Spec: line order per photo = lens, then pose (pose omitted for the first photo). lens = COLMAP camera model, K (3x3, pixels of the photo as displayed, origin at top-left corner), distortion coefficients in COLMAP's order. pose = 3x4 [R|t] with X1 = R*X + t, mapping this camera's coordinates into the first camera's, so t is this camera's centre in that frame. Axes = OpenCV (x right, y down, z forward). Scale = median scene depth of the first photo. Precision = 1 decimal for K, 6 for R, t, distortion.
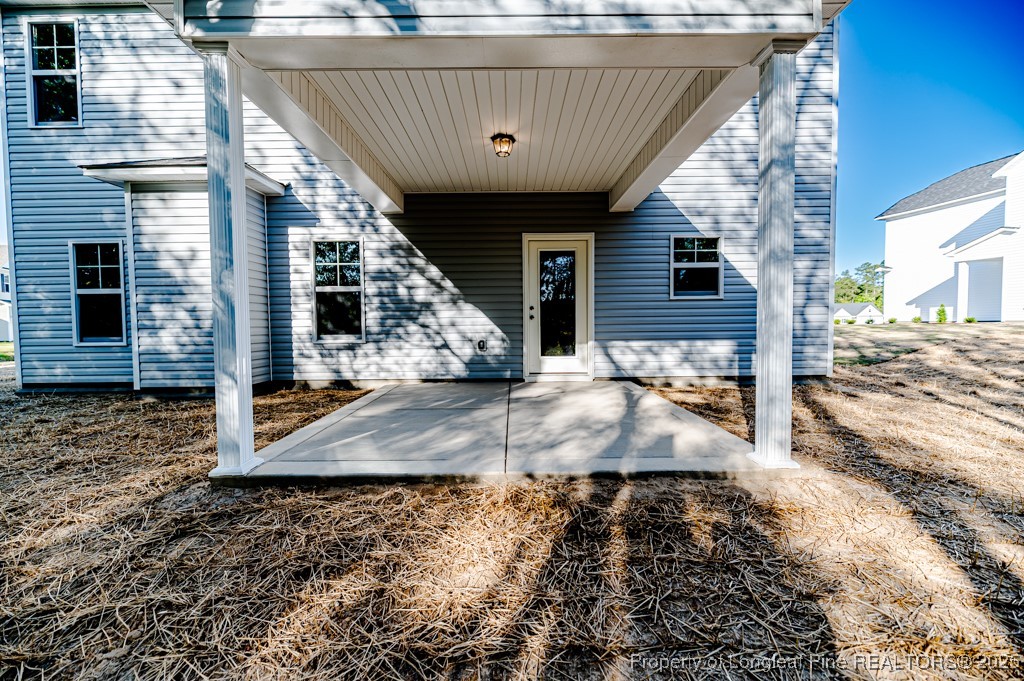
lens RADIAL K [[409.3, 0, 506.2], [0, 409.3, 340.7], [0, 0, 1]] dist [0.015450, -0.002916]
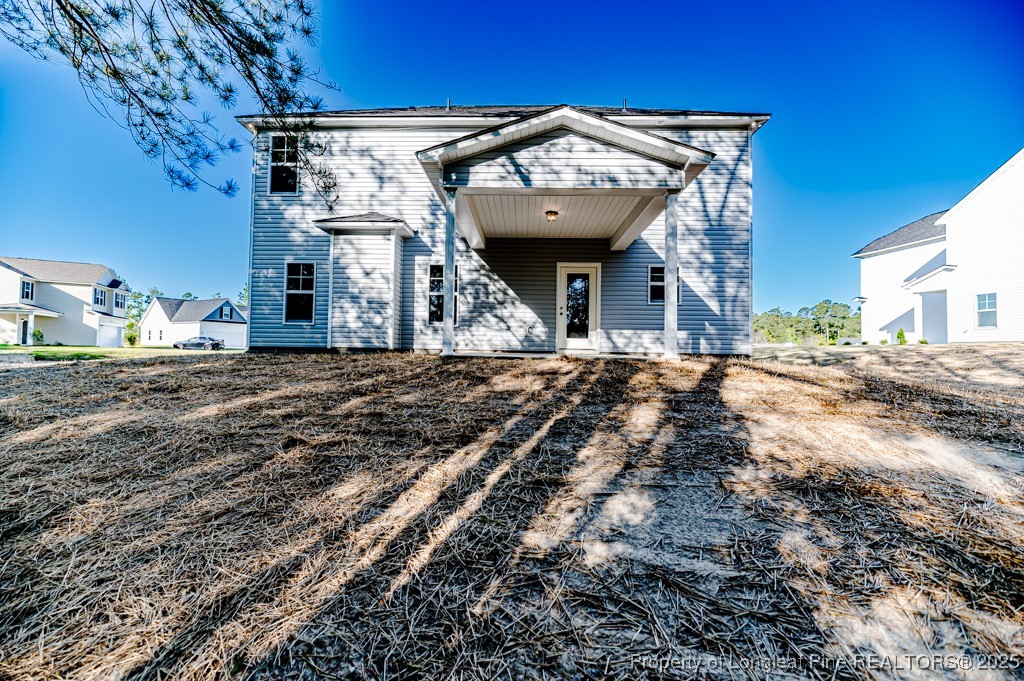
lens RADIAL K [[409.3, 0, 515.4], [0, 409.3, 336.7], [0, 0, 1]] dist [0.015450, -0.002916]
pose [[0.999691, 0.022105, -0.011395, -0.100031], [-0.022899, 0.996914, -0.075093, 0.160345], [0.009700, 0.075331, 0.997111, -0.604801]]
